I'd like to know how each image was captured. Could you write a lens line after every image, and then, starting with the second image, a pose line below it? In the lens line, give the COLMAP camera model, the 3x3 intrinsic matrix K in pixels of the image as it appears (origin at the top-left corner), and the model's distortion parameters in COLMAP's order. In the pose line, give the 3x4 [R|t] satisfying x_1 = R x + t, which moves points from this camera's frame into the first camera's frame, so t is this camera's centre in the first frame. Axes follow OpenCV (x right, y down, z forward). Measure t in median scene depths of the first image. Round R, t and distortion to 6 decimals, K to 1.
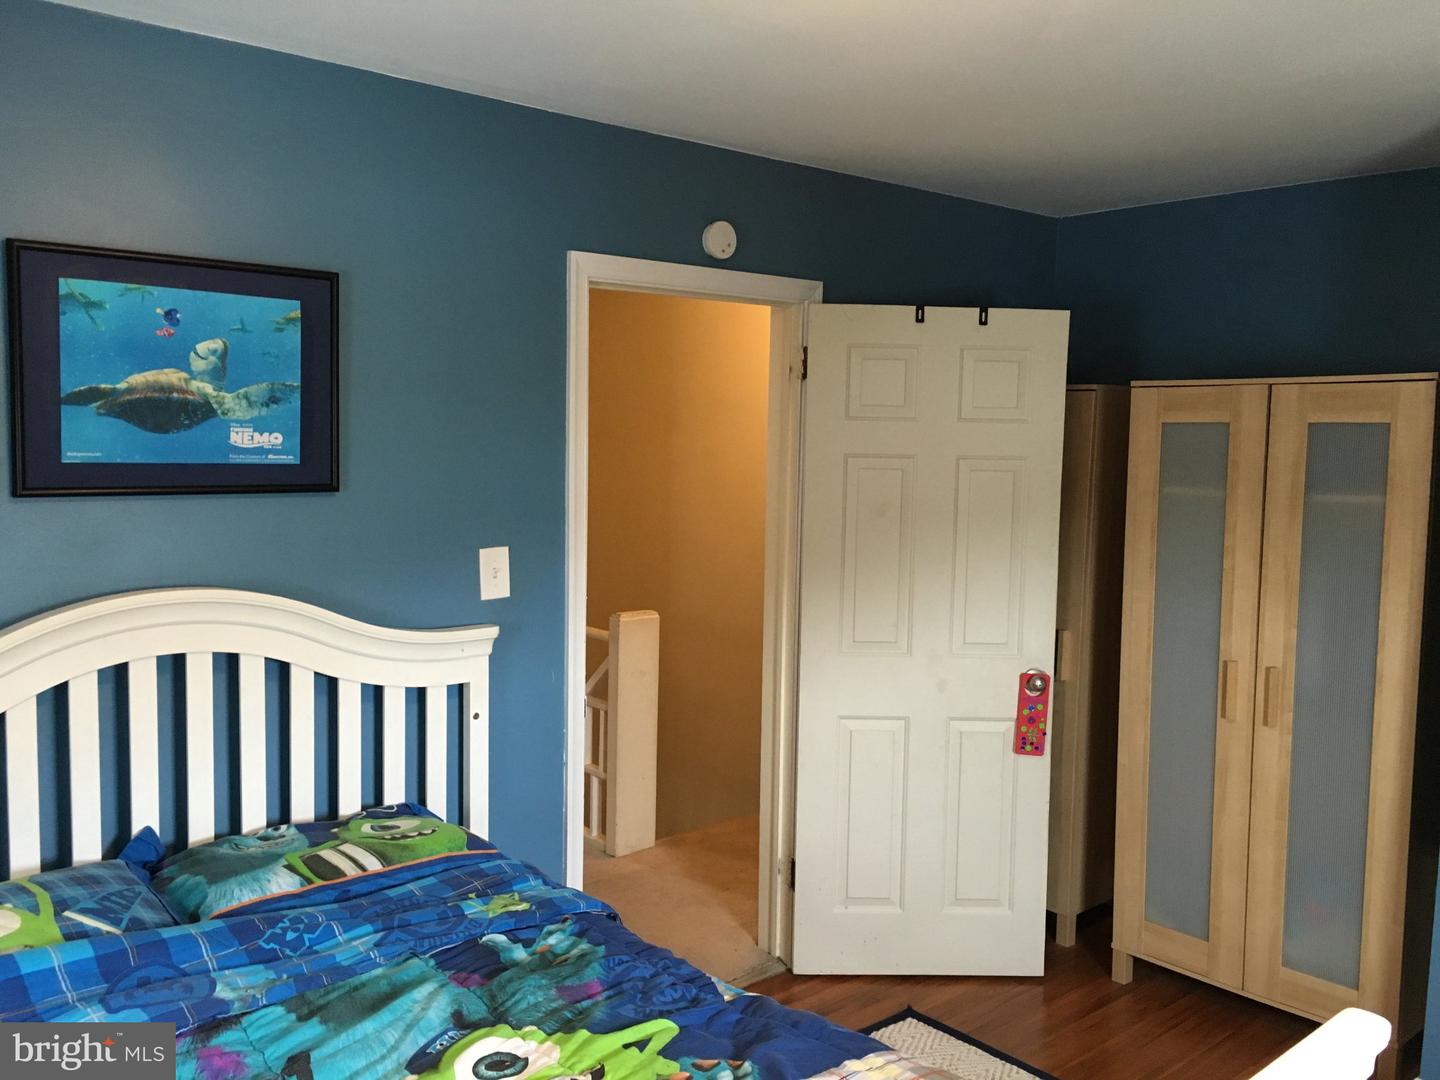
lens RADIAL K [[1231.5, 0, 721.6], [0, 1231.5, 534.4], [0, 0, 1]] dist [0.071342, -0.098618]
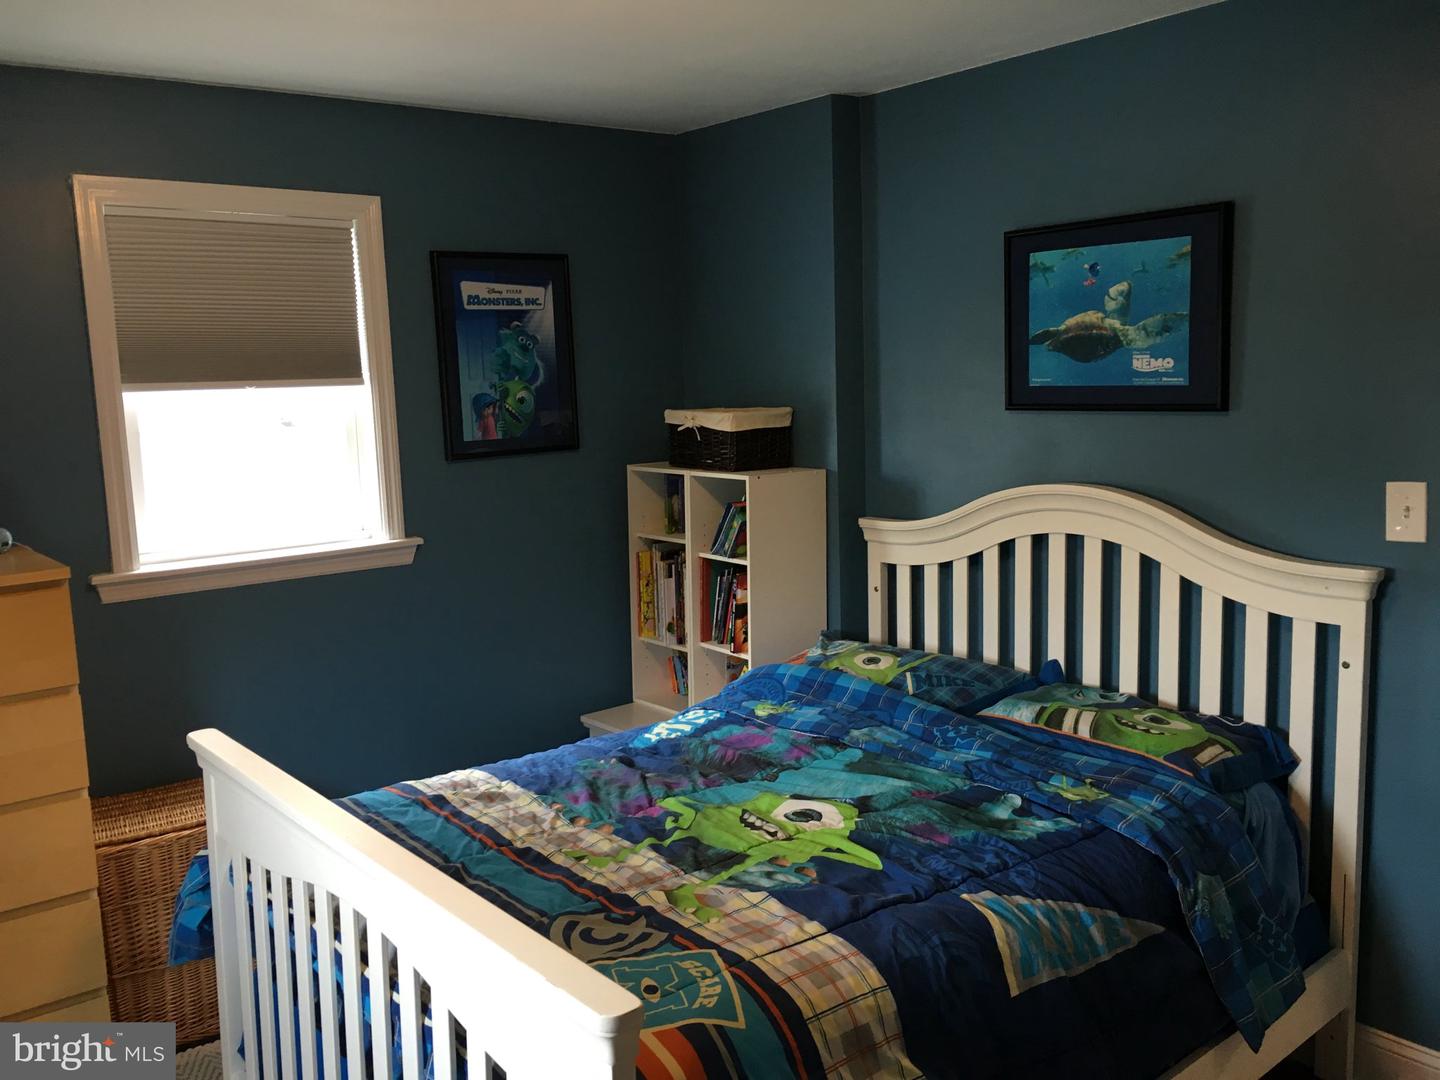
lens RADIAL K [[1231.5, 0, 722.9], [0, 1231.5, 538.4], [0, 0, 1]] dist [0.071342, -0.098618]
pose [[-0.051503, 0.117456, -0.991742, 0.846515], [-0.056309, 0.991138, 0.120309, -0.033637], [0.997084, 0.062040, -0.044432, 0.686133]]
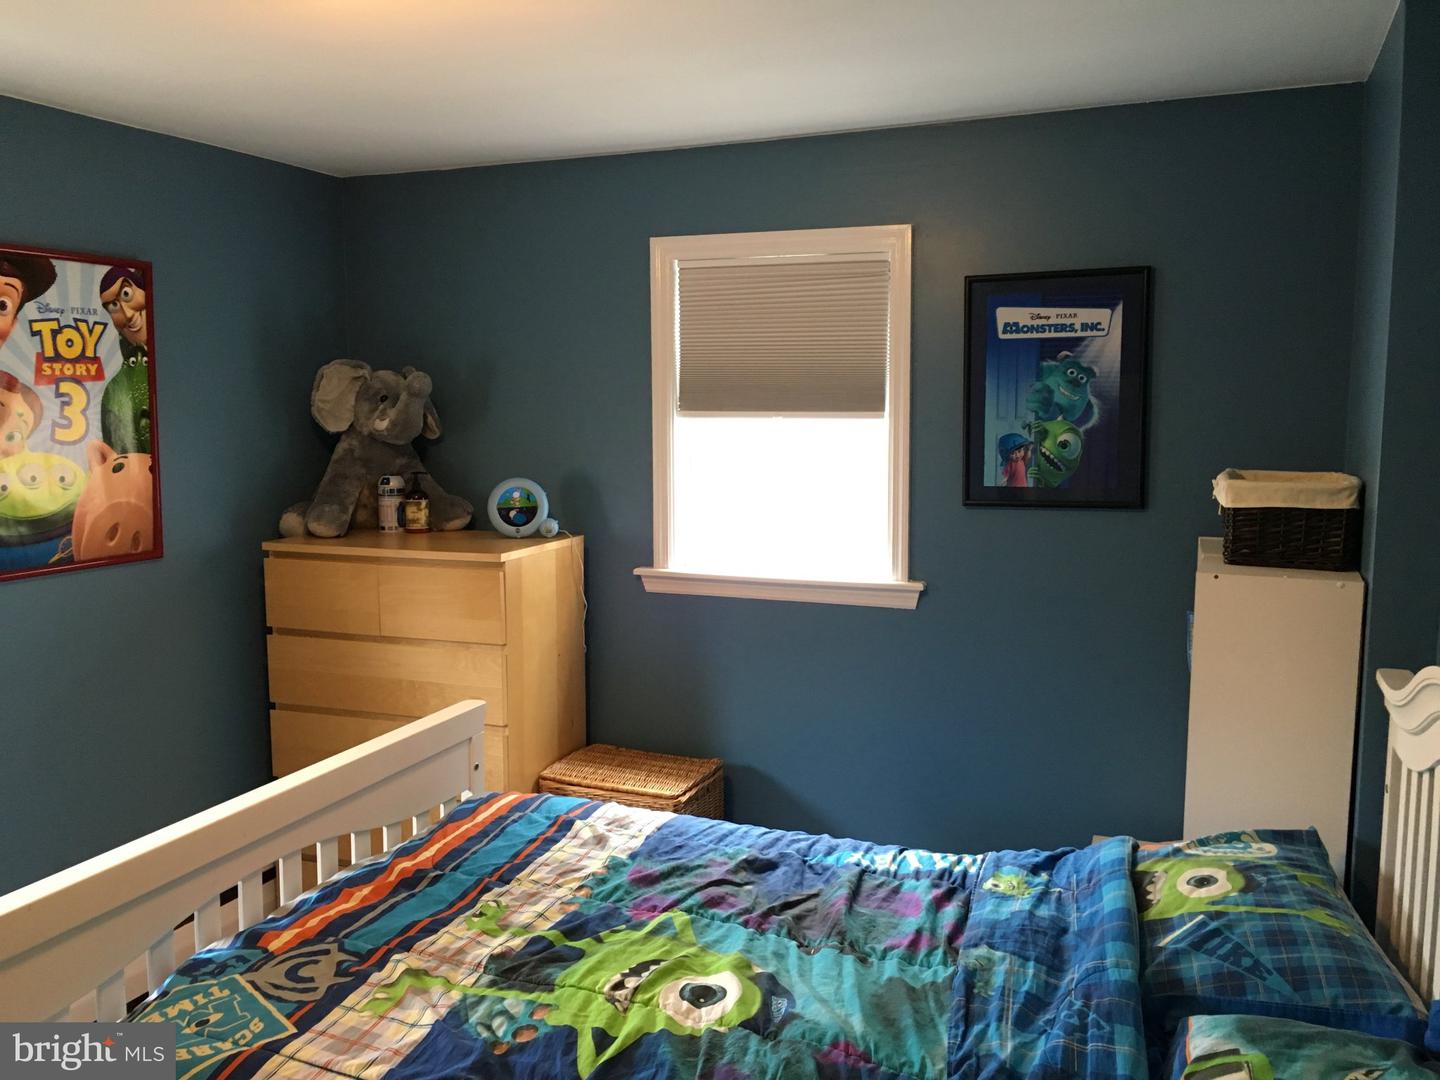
lens RADIAL K [[1231.5, 0, 726.4], [0, 1231.5, 537.8], [0, 0, 1]] dist [0.071342, -0.098618]
pose [[-0.899655, 0.030263, -0.435552, 0.197722], [-0.054612, 0.981960, 0.181033, -0.125252], [0.433174, 0.186654, -0.881772, 1.374551]]
